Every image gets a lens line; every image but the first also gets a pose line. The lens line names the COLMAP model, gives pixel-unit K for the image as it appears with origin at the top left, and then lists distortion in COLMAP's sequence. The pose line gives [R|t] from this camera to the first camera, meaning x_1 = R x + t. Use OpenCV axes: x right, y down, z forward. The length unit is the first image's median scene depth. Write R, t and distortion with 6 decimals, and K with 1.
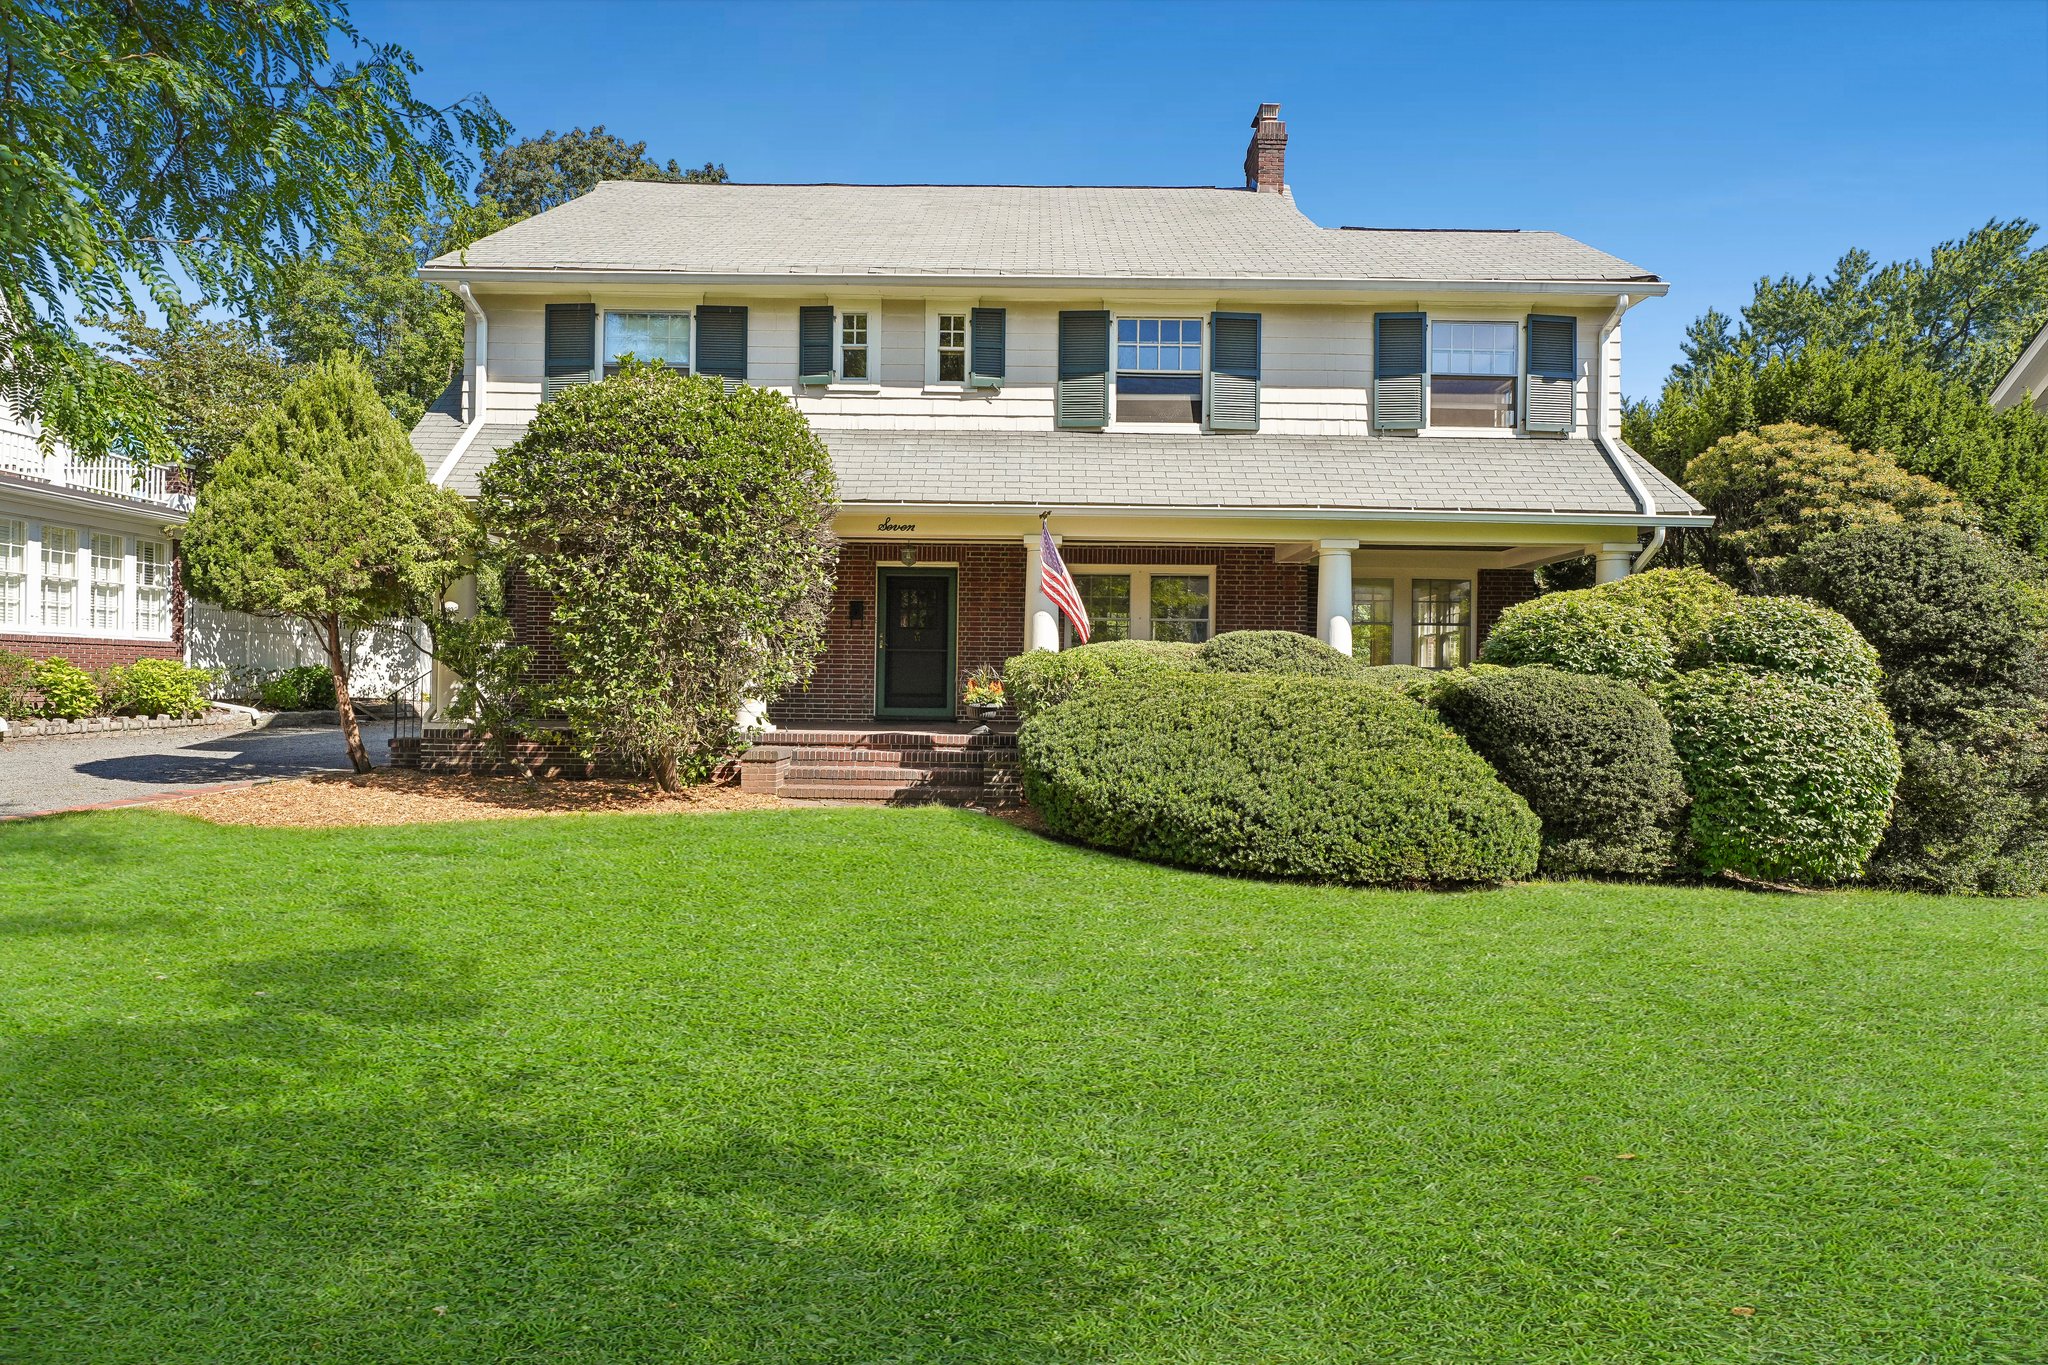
lens RADIAL K [[1147.9, 0, 1024.0], [0, 1147.9, 682.5], [0, 0, 1]] dist [0.002094, -0.000014]
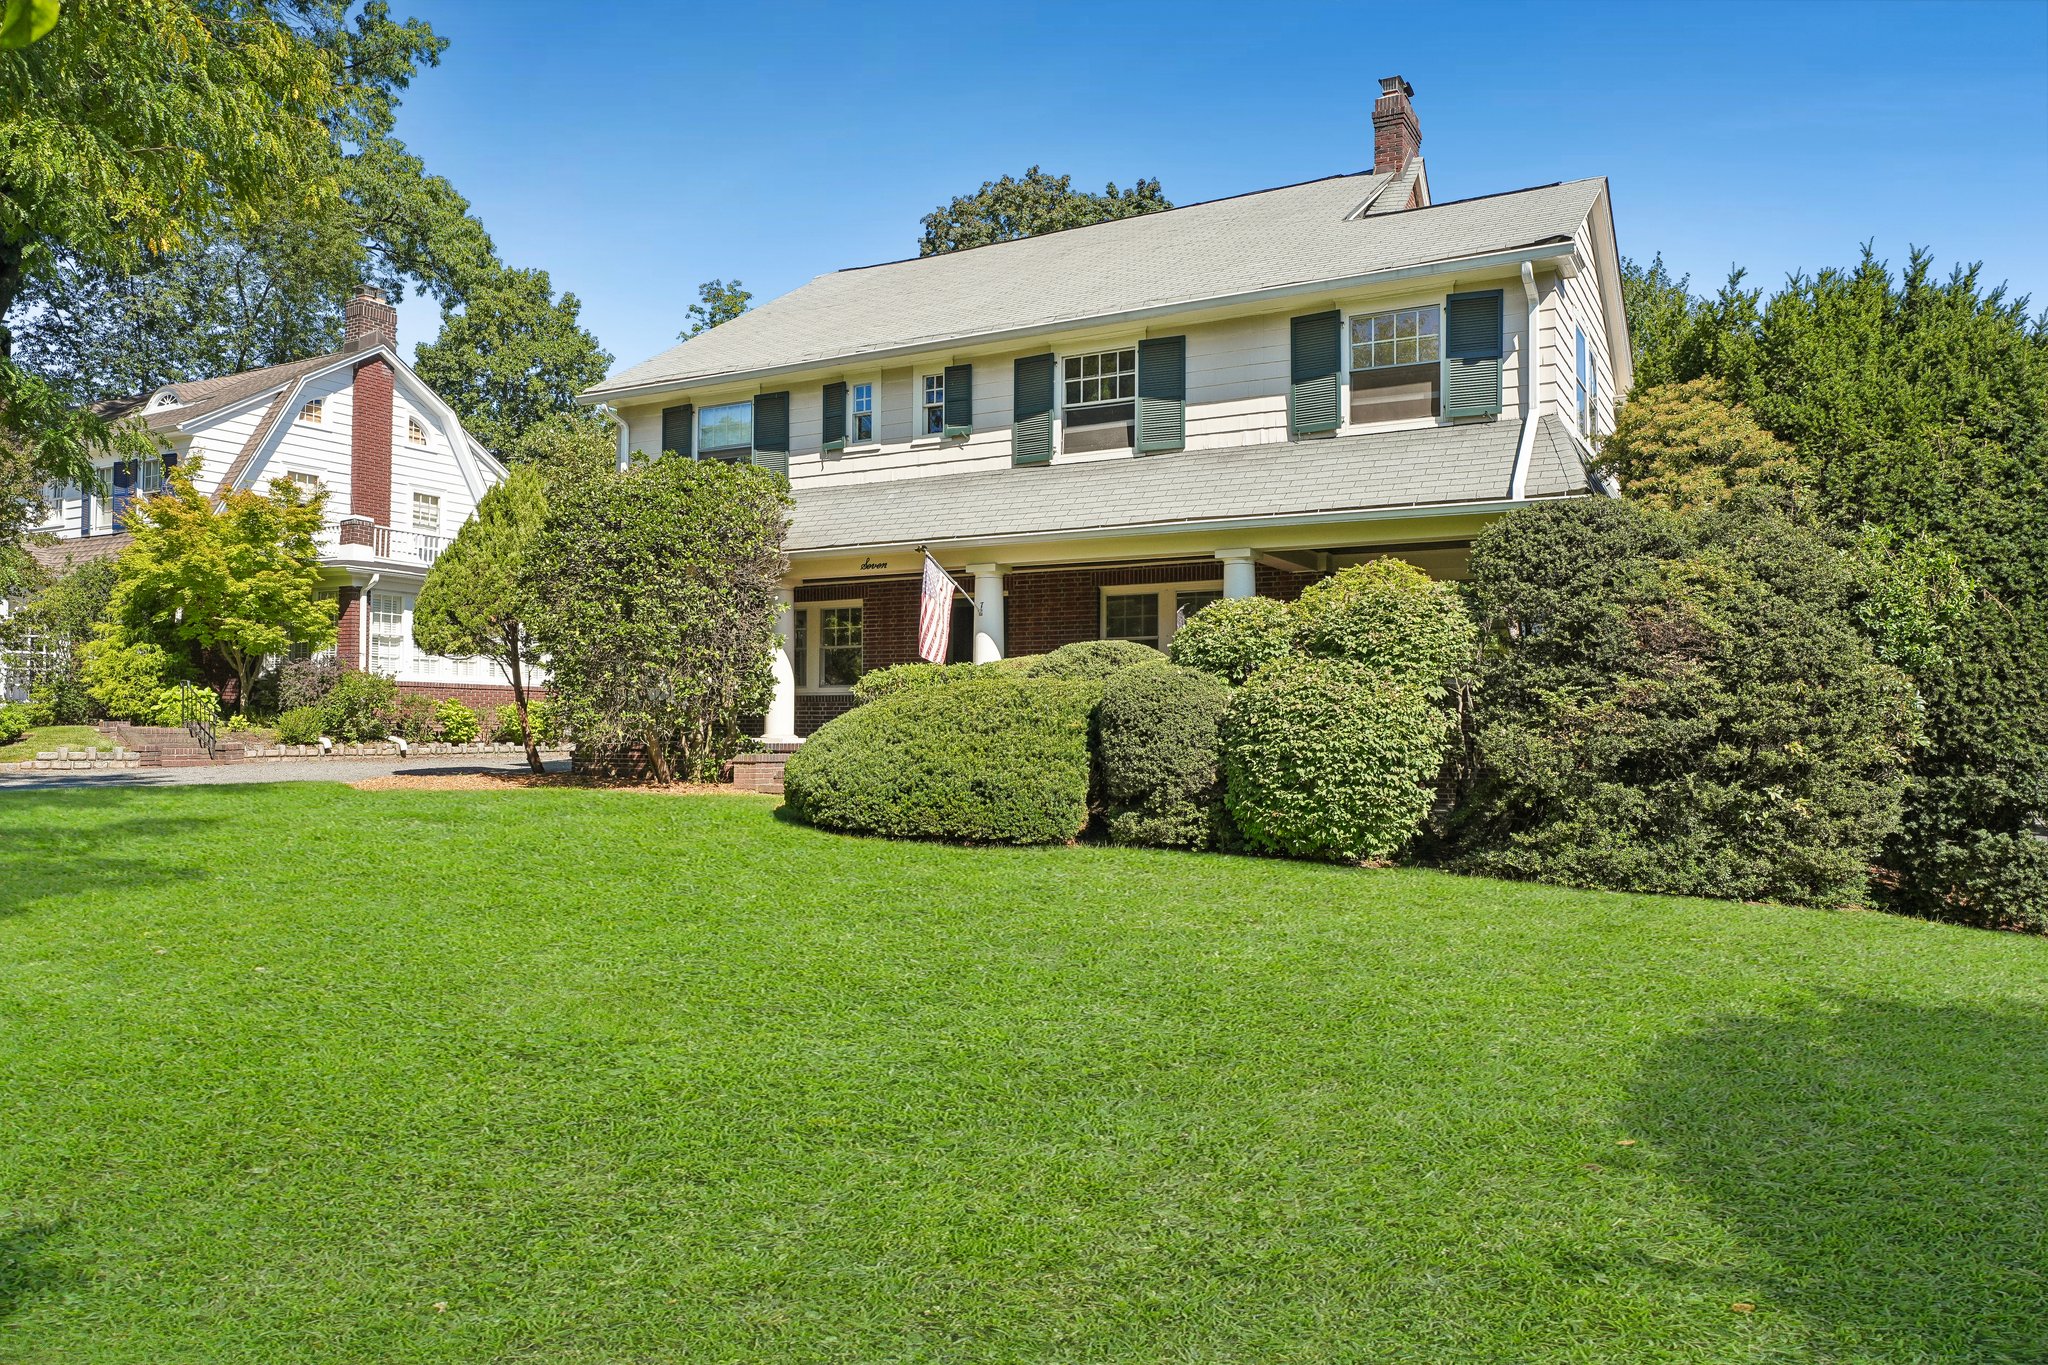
lens RADIAL K [[1374.1, 0, 1024.0], [0, 1374.1, 682.5], [0, 0, 1]] dist [0.007278, 0.000781]
pose [[0.882596, -0.027188, -0.469346, 0.649837], [0.008554, 0.999090, -0.041790, 0.041215], [0.470055, 0.032869, 0.882025, -0.148665]]
